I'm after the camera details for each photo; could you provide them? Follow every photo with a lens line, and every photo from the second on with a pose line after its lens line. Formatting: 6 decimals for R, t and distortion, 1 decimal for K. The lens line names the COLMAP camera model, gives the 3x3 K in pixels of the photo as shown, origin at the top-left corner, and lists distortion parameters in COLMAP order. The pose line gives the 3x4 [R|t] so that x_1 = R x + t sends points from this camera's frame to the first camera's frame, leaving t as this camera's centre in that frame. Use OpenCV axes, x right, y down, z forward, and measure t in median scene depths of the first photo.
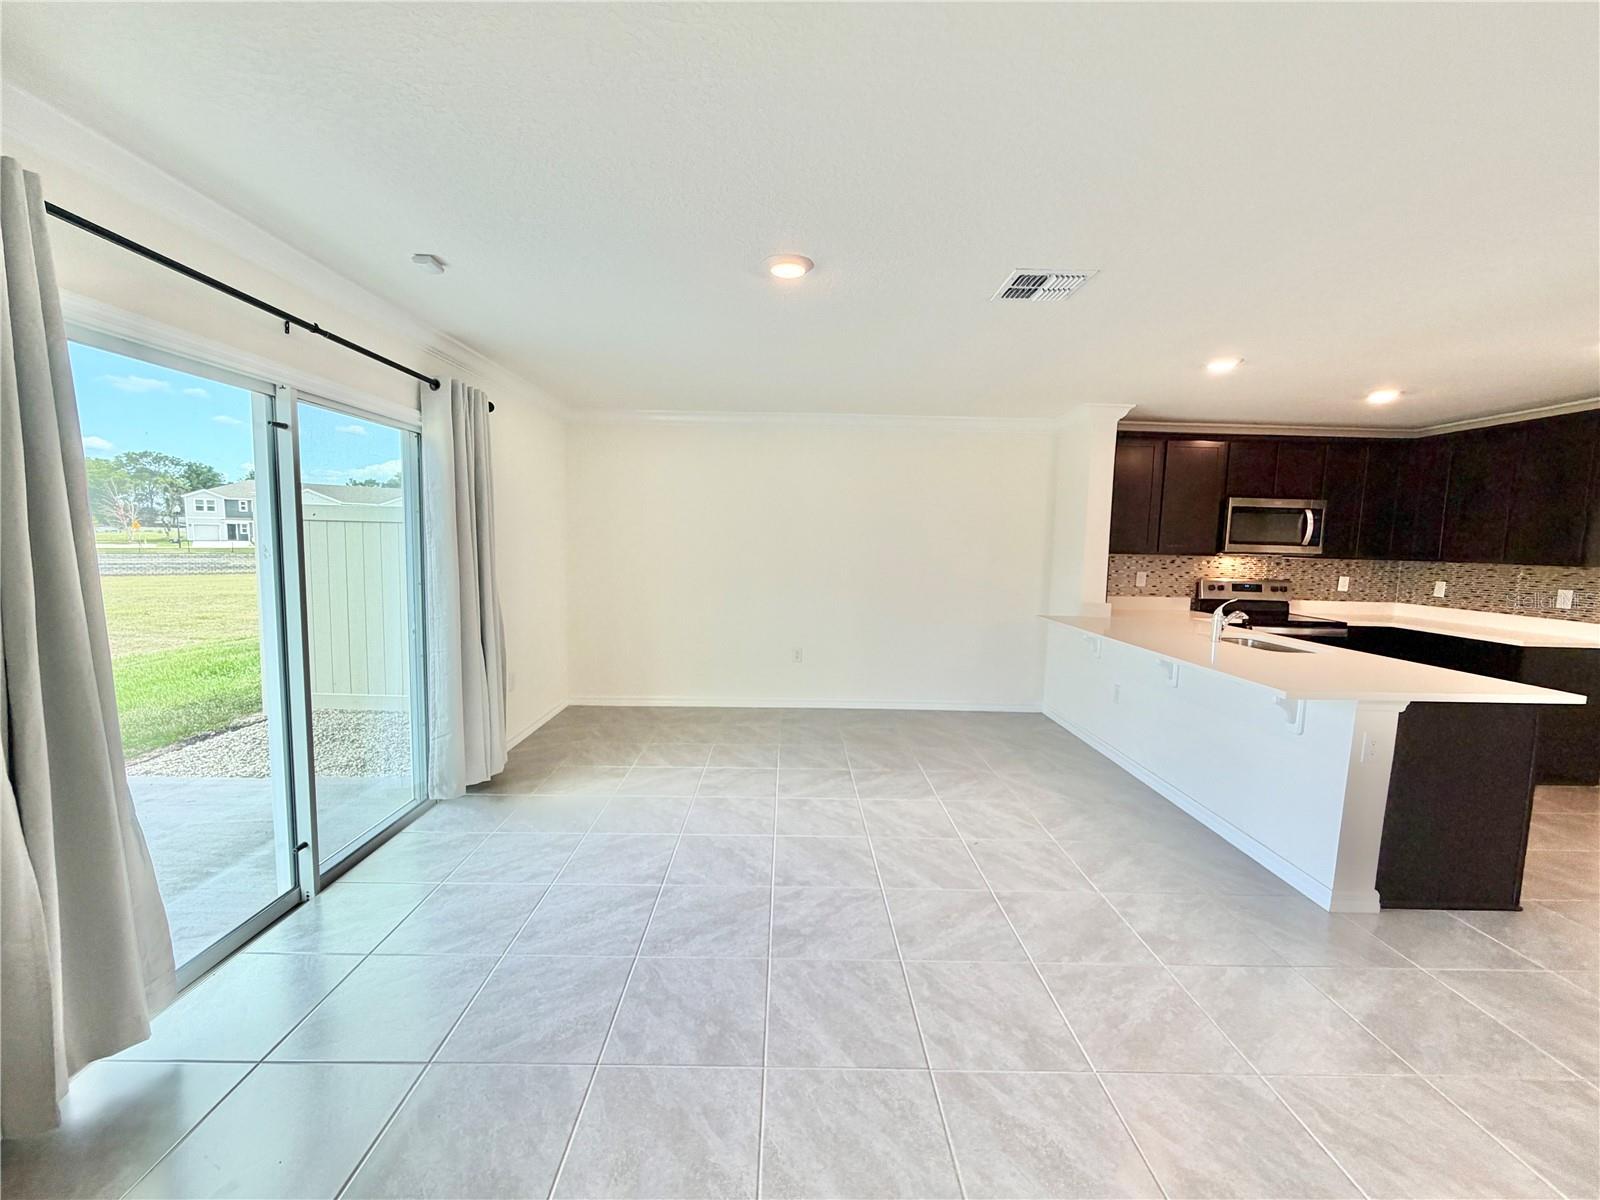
lens RADIAL K [[639.1, 0, 795.1], [0, 639.1, 599.5], [0, 0, 1]] dist [-0.001358, 0.000644]
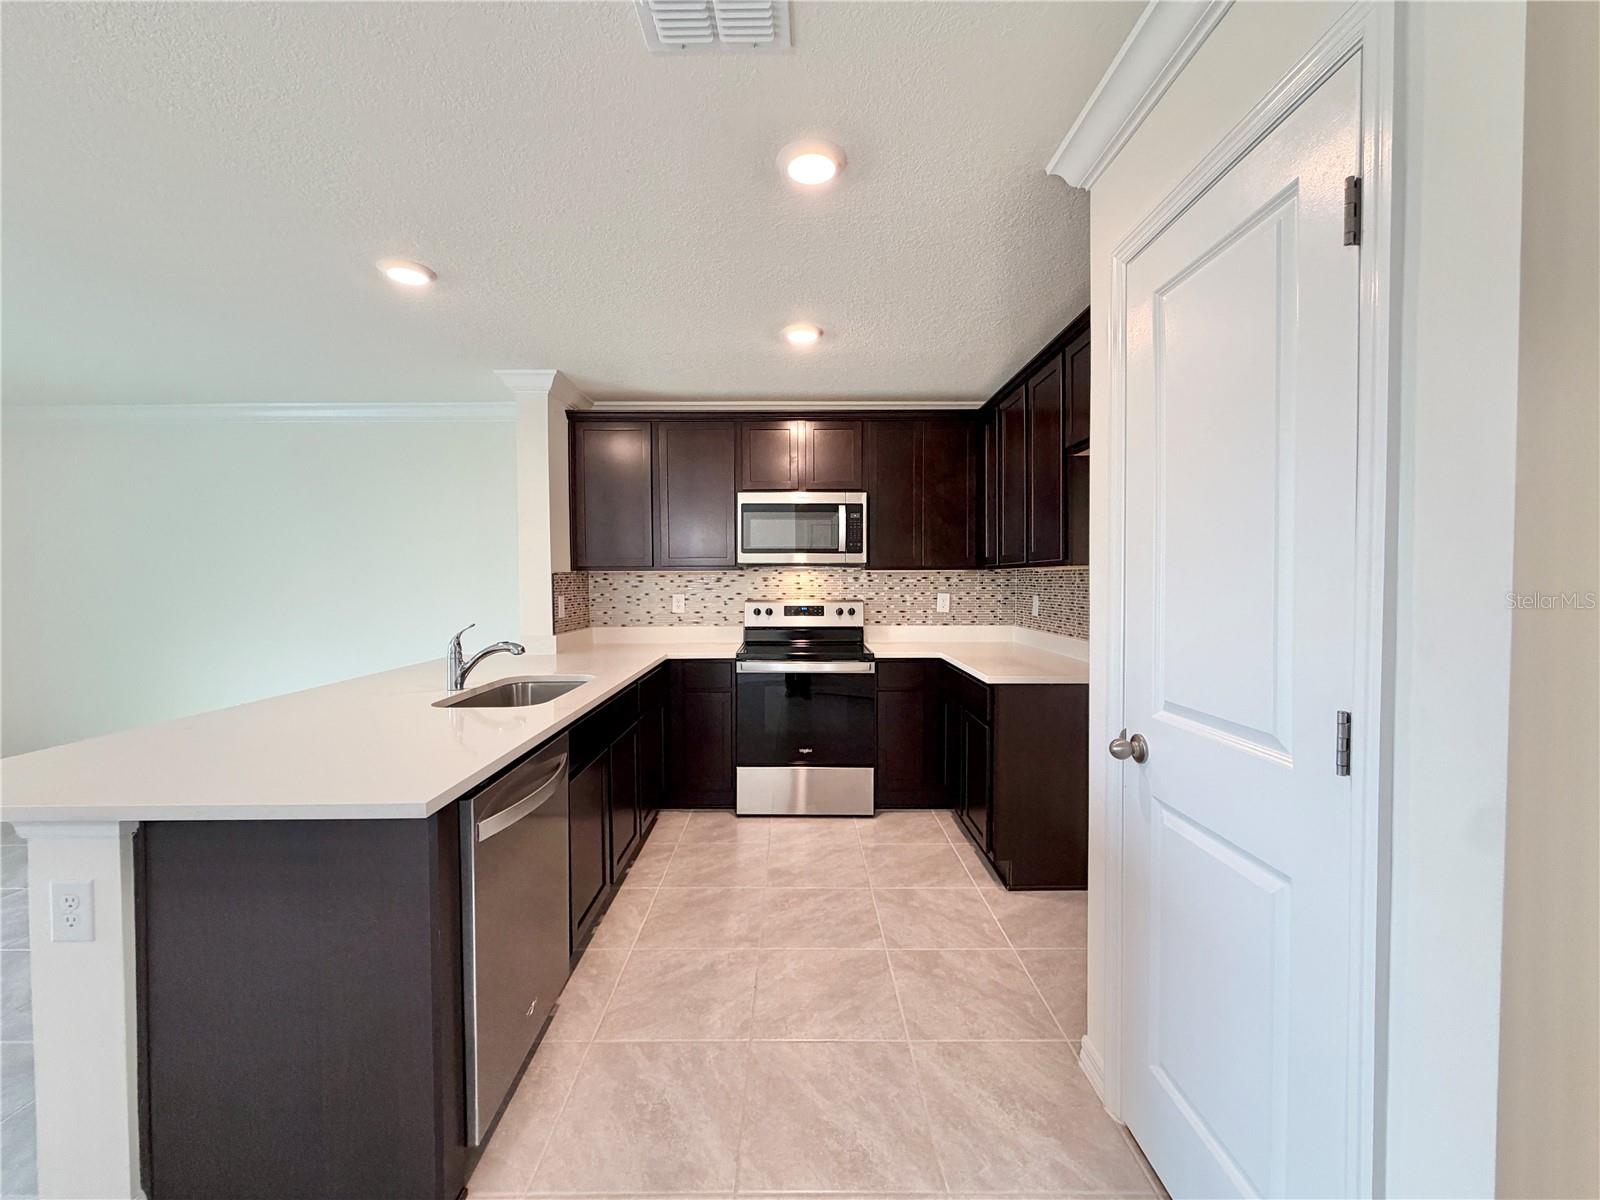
lens RADIAL K [[639.1, 0, 794.2], [0, 639.1, 599.3], [0, 0, 1]] dist [-0.001358, 0.000644]
pose [[0.999567, -0.026407, -0.012986, 0.753833], [0.025522, 0.997614, -0.064150, 0.017729], [0.014649, 0.063790, 0.997856, 0.250707]]
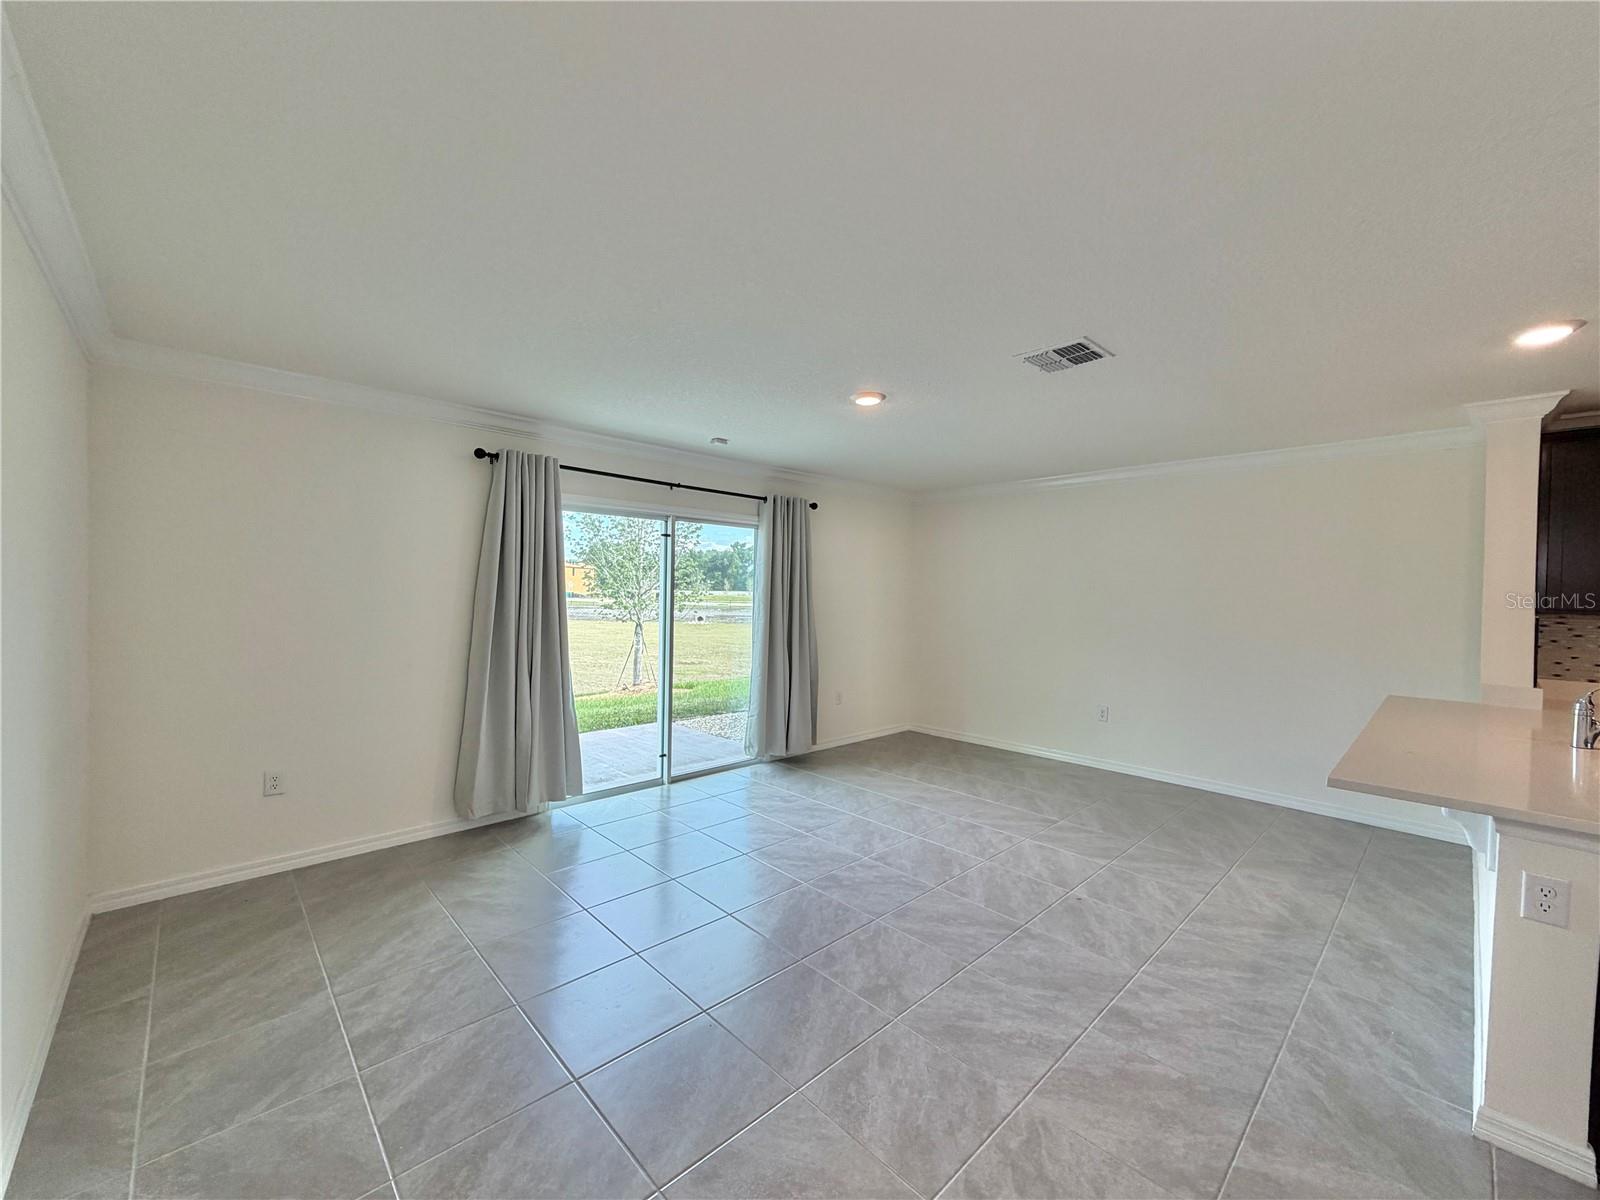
lens RADIAL K [[639.1, 0, 795.0], [0, 639.1, 597.4], [0, 0, 1]] dist [-0.001358, 0.000644]
pose [[0.678012, -0.000977, -0.735051, 0.439898], [-0.073534, 0.994892, -0.069151, 0.013595], [0.731364, 0.100937, 0.674477, -0.015683]]
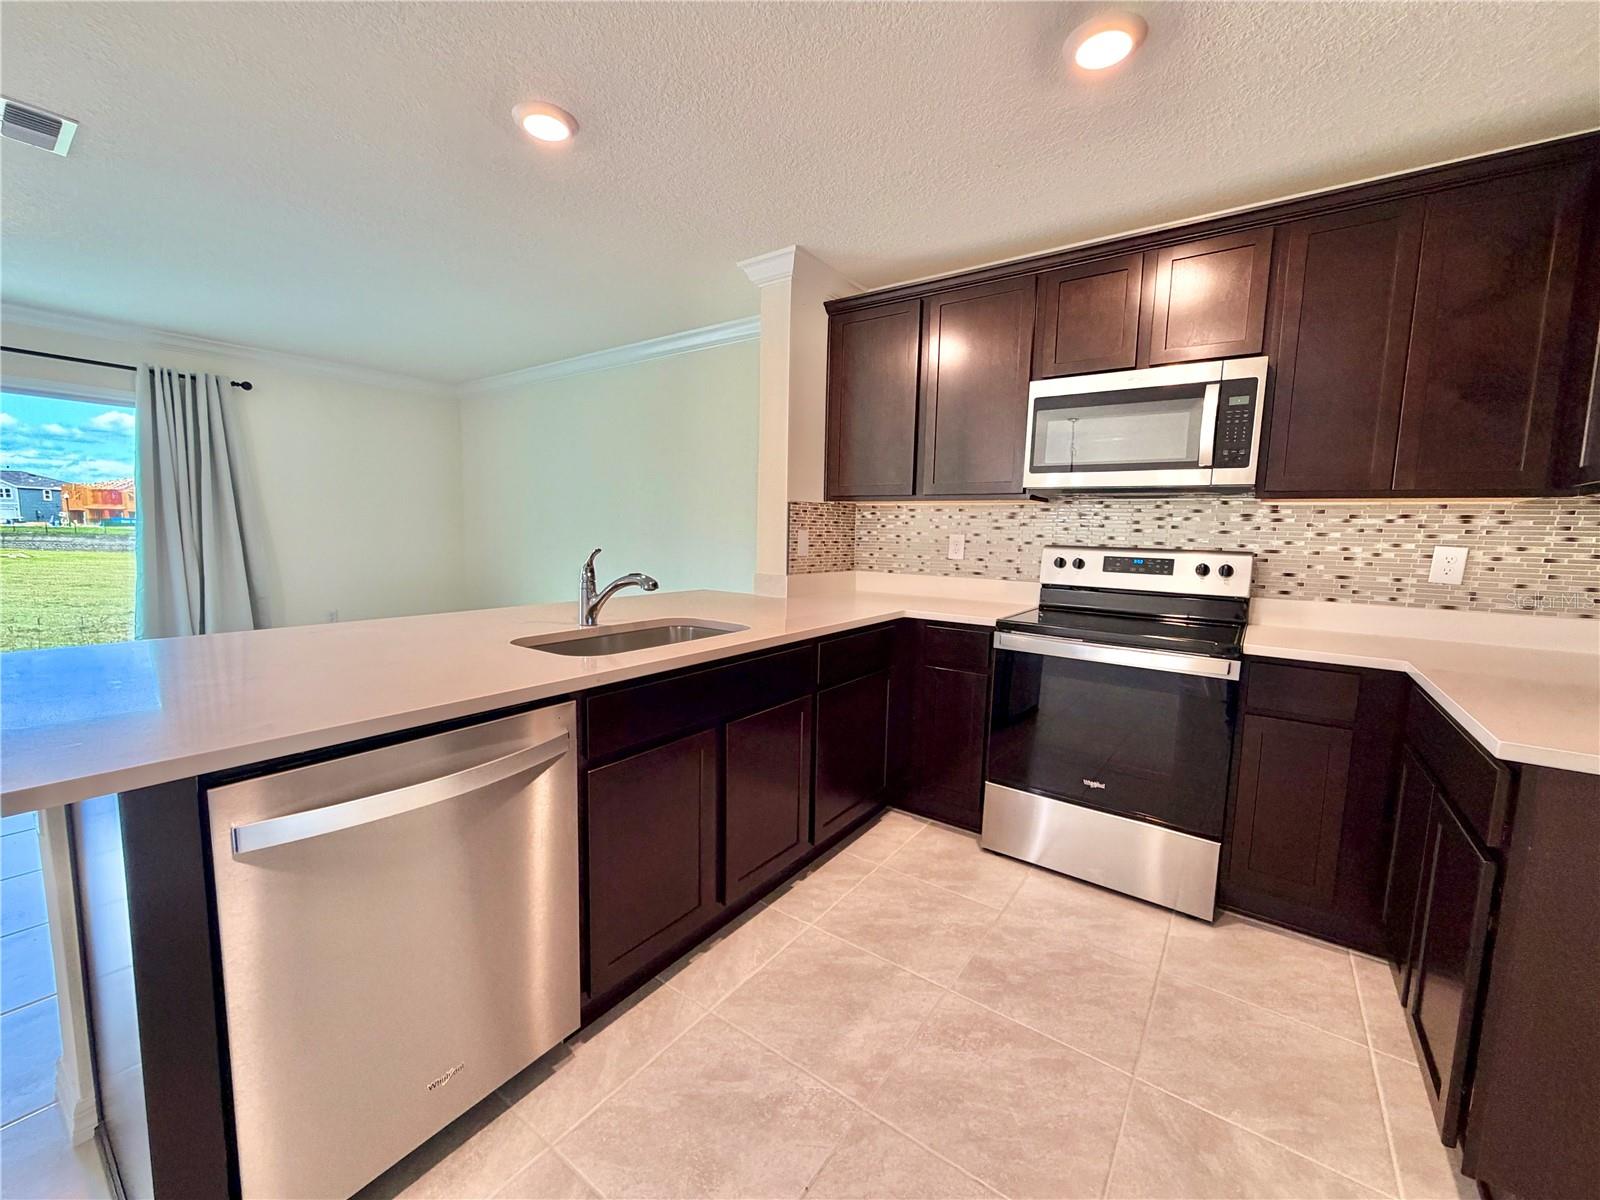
lens RADIAL K [[639.1, 0, 794.9], [0, 639.1, 599.9], [0, 0, 1]] dist [-0.001358, 0.000644]
pose [[0.801494, 0.061941, -0.594786, 0.843273], [-0.062216, 0.997861, 0.020079, 0.015534], [0.594758, 0.020912, 0.803633, 0.482717]]
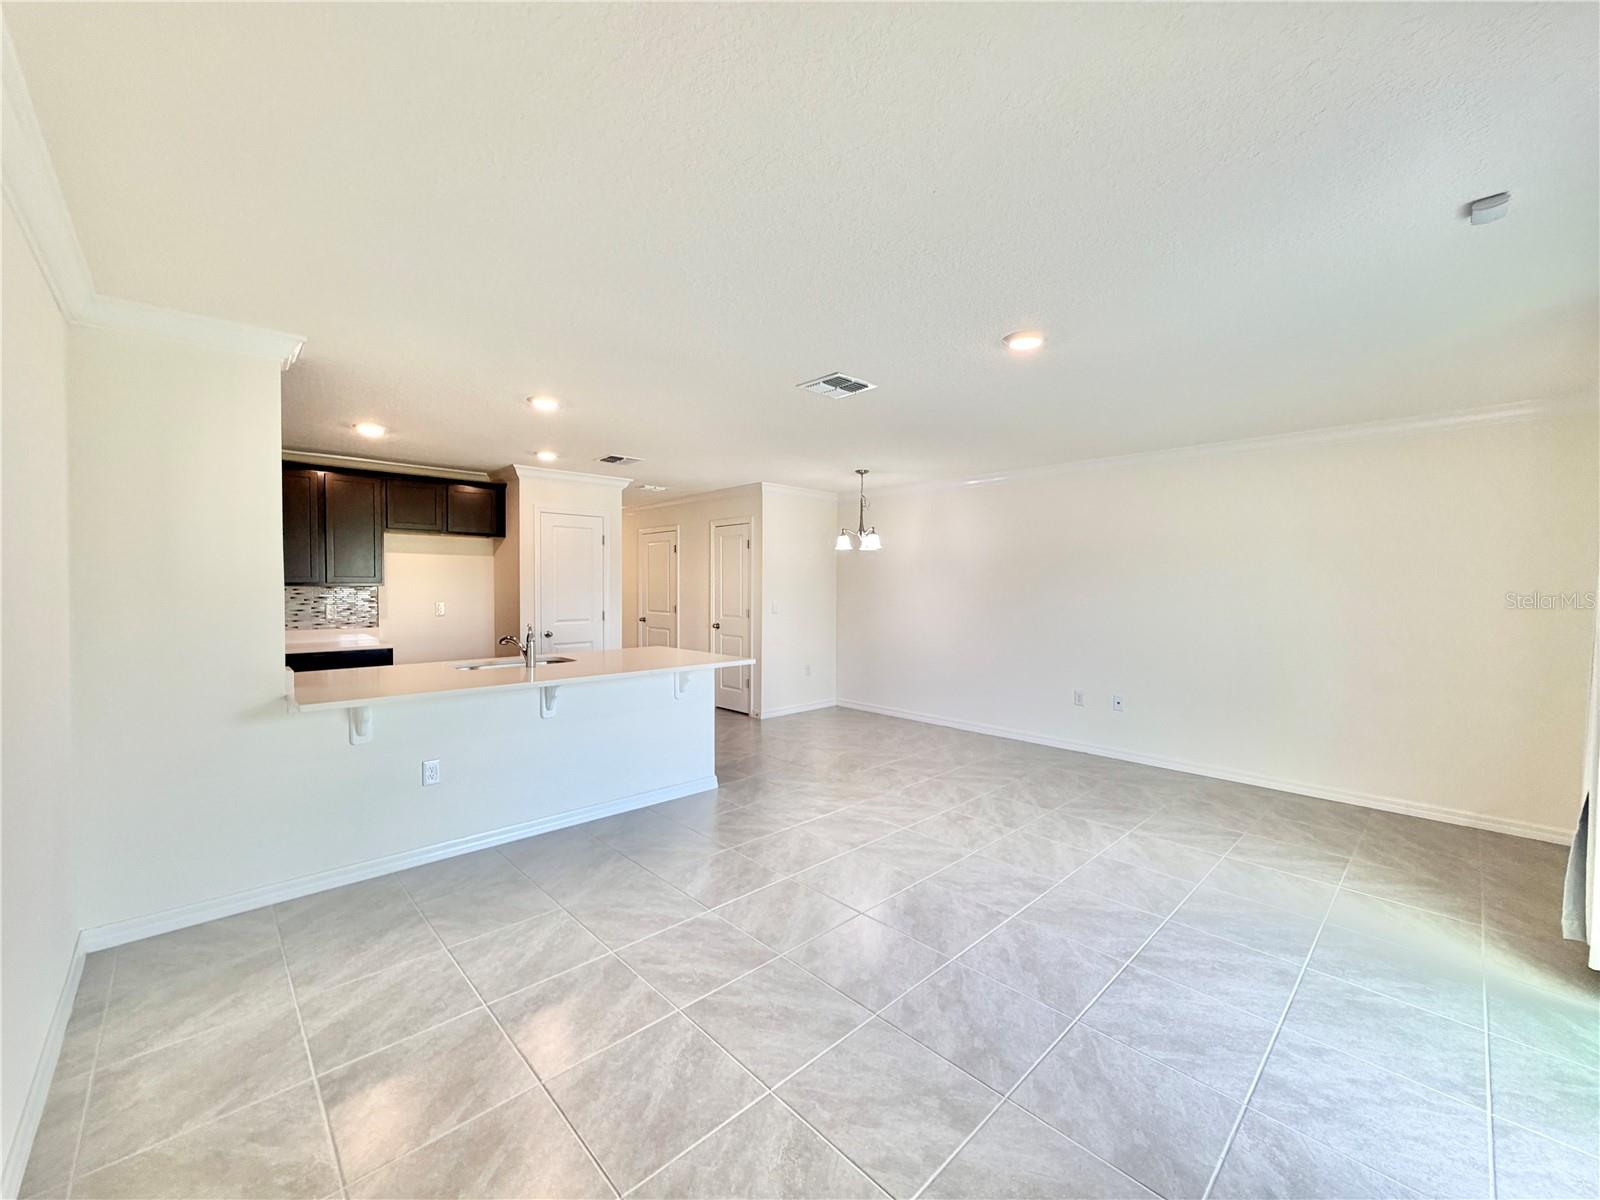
lens RADIAL K [[639.1, 0, 794.6], [0, 639.1, 600.4], [0, 0, 1]] dist [-0.001358, 0.000644]
pose [[-0.679501, -0.043908, 0.732360, -0.280220], [0.051271, 0.992925, 0.107101, -0.095682], [-0.731881, 0.110324, -0.672442, 1.011694]]
